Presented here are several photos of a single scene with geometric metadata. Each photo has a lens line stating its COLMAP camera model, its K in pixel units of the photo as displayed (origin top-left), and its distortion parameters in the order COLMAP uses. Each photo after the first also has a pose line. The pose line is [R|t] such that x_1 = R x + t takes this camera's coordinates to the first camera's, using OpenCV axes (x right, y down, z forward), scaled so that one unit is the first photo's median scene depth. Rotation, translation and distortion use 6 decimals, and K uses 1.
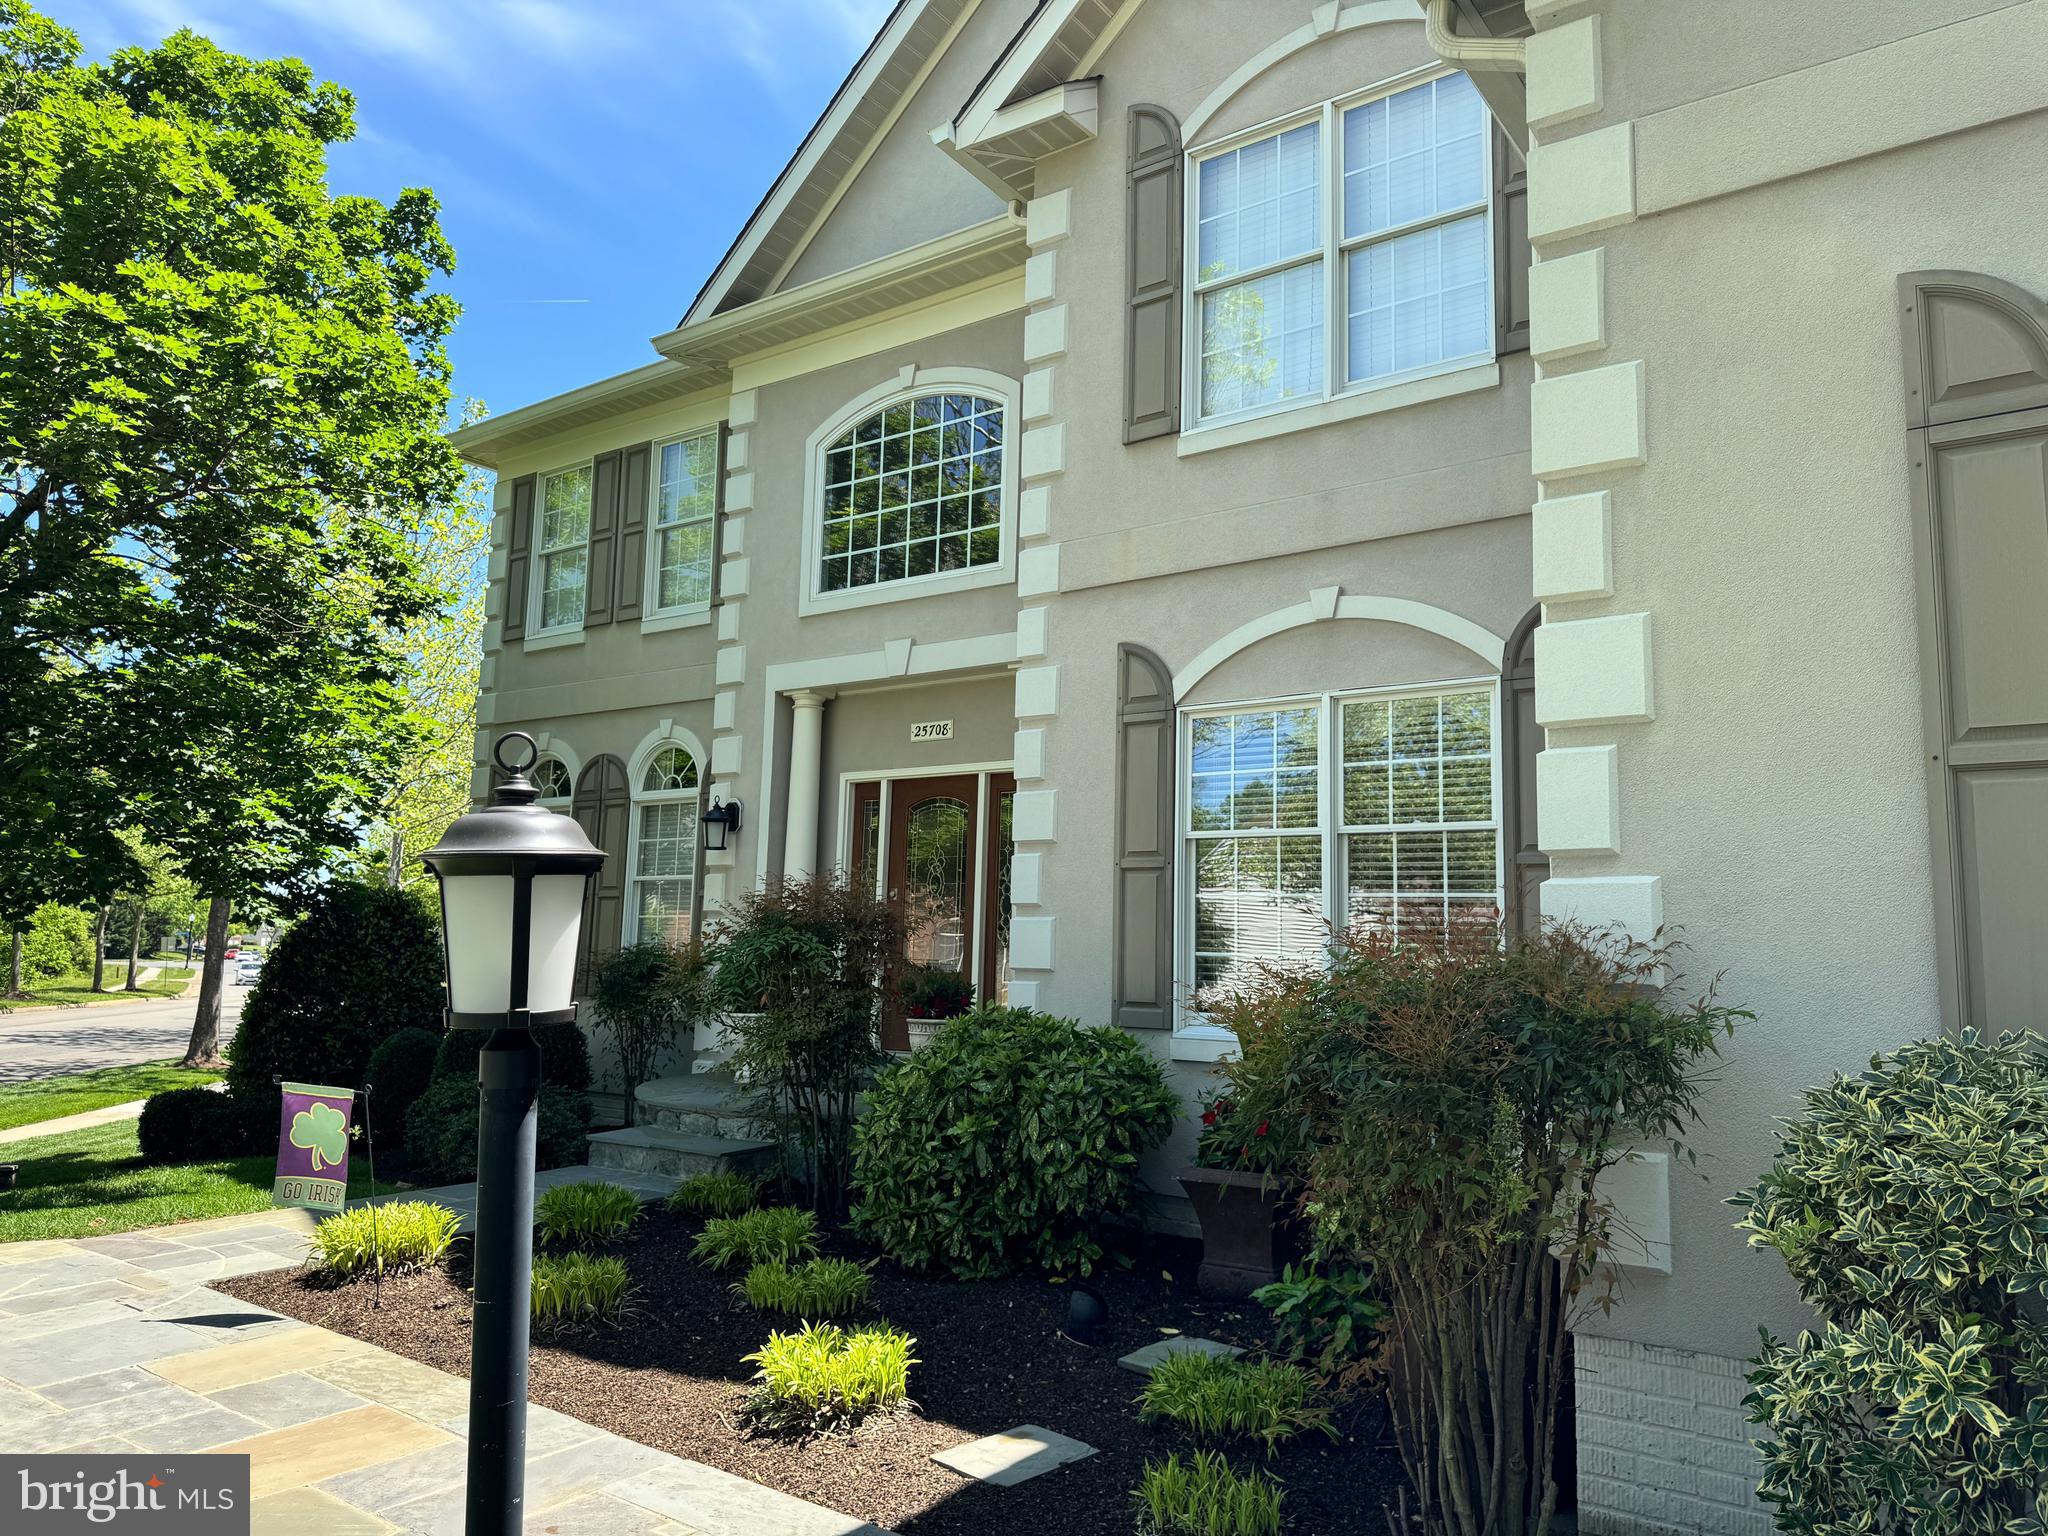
lens RADIAL K [[1415.2, 0, 1024.0], [0, 1415.2, 768.0], [0, 0, 1]] dist [0.145592, -0.213955]
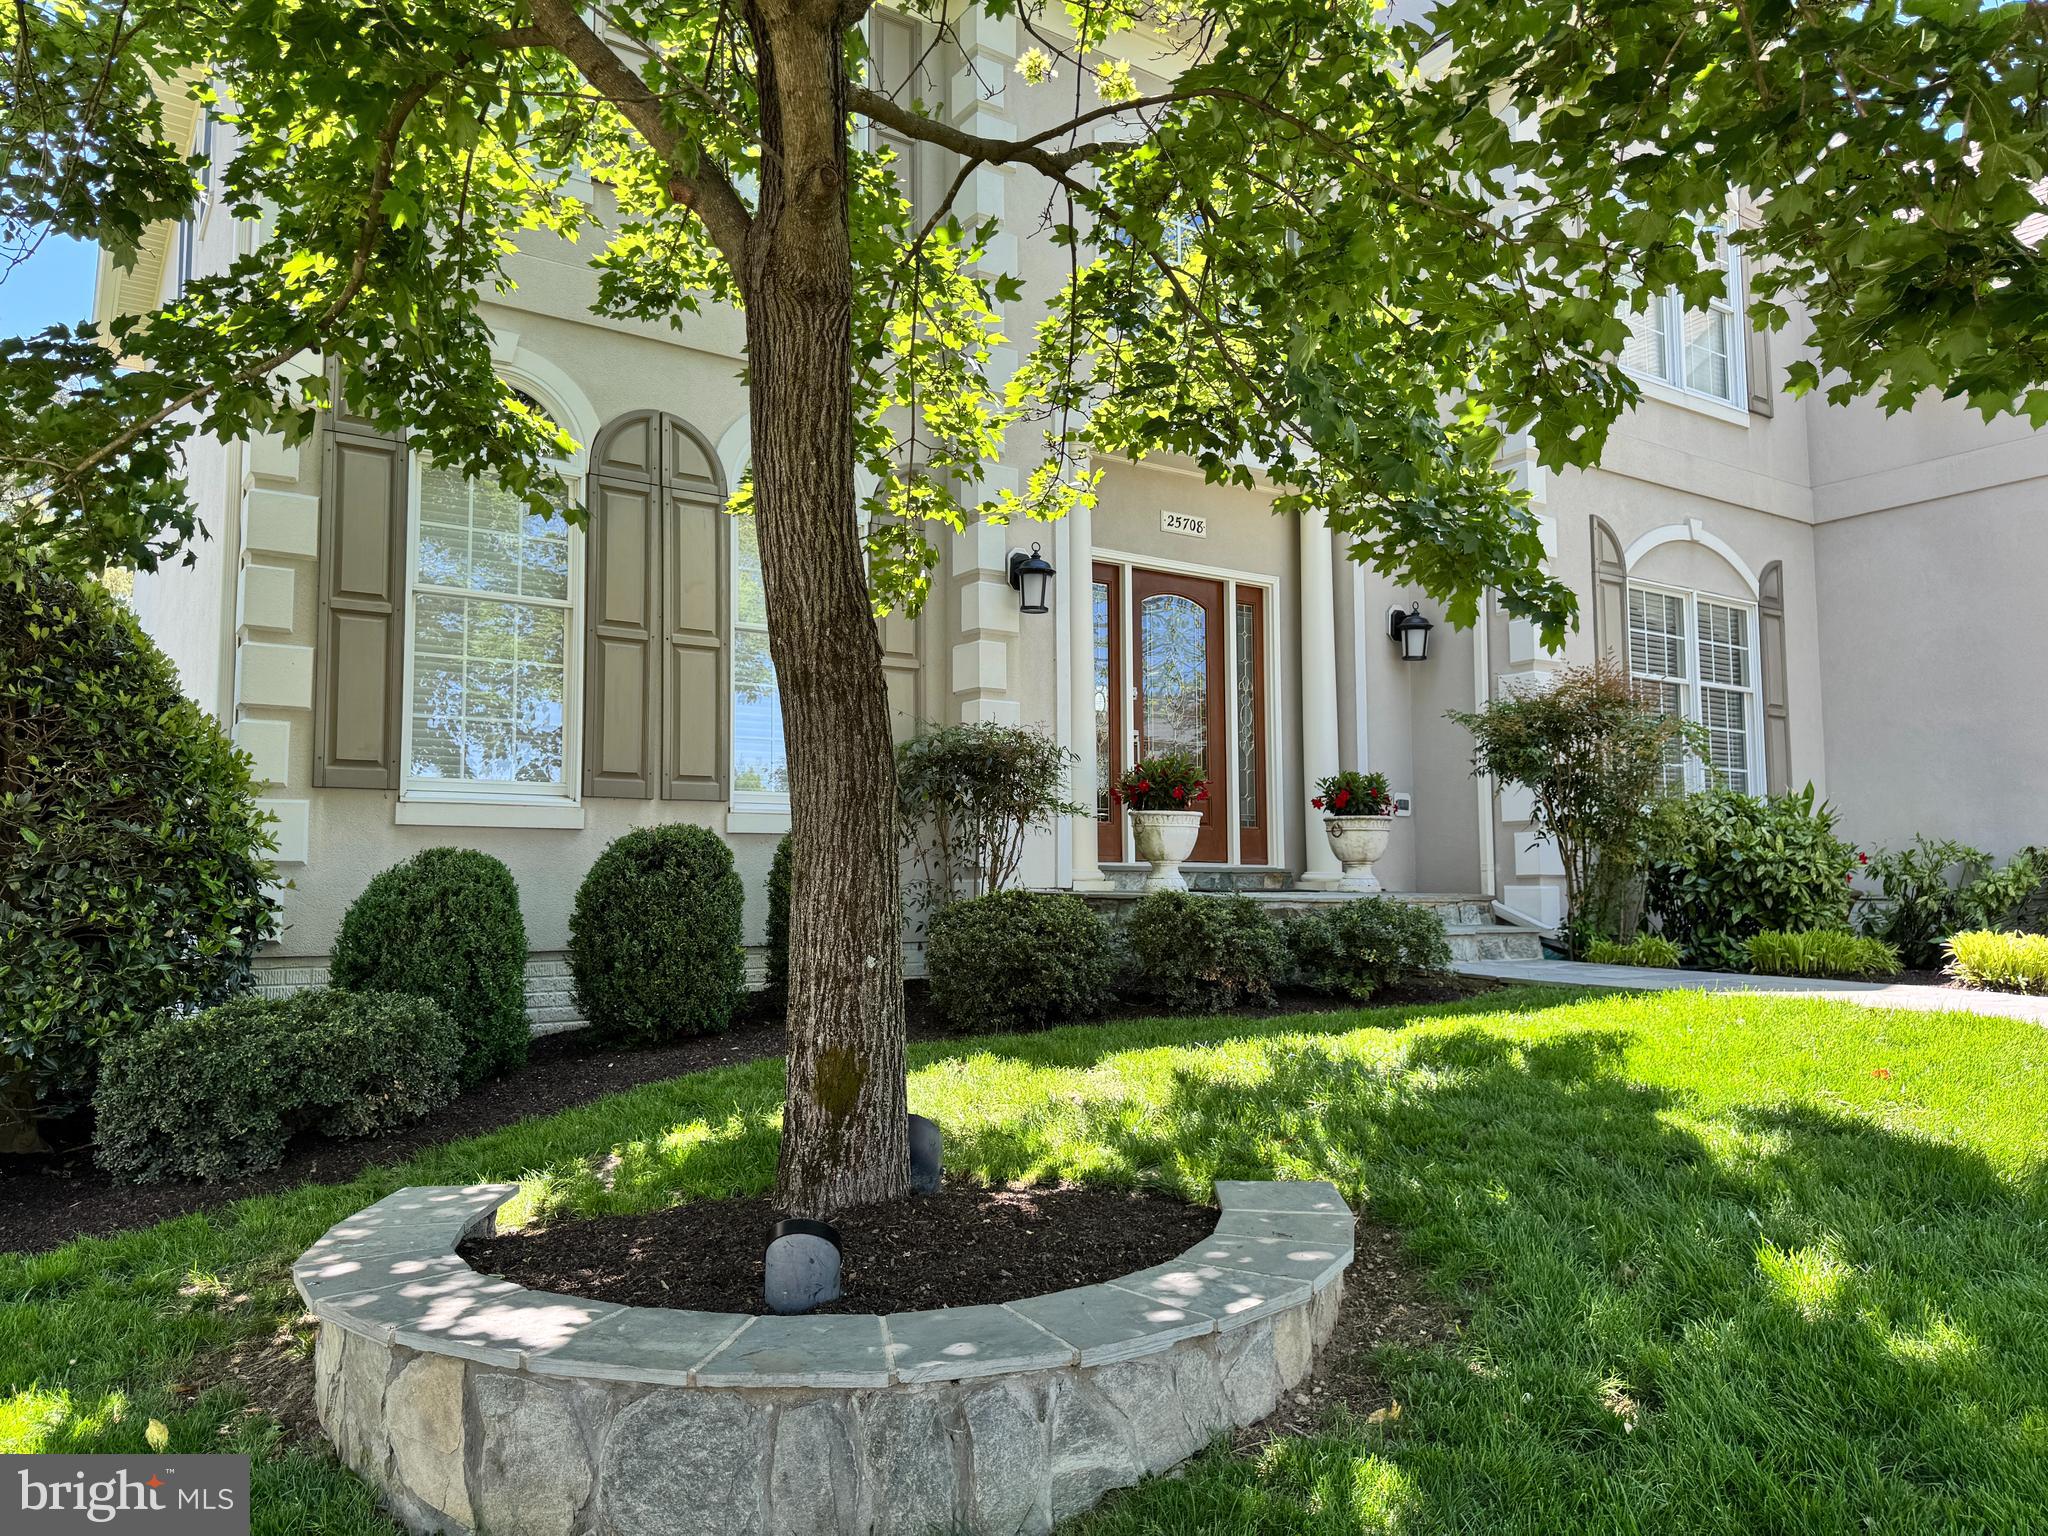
lens RADIAL K [[1415.2, 0, 1024.0], [0, 1415.2, 768.0], [0, 0, 1]] dist [0.145592, -0.213955]
pose [[0.337600, 0.061956, 0.939249, -0.983066], [-0.110766, 0.993514, -0.025722, 0.171411], [-0.934750, -0.095353, 0.342273, 0.766318]]
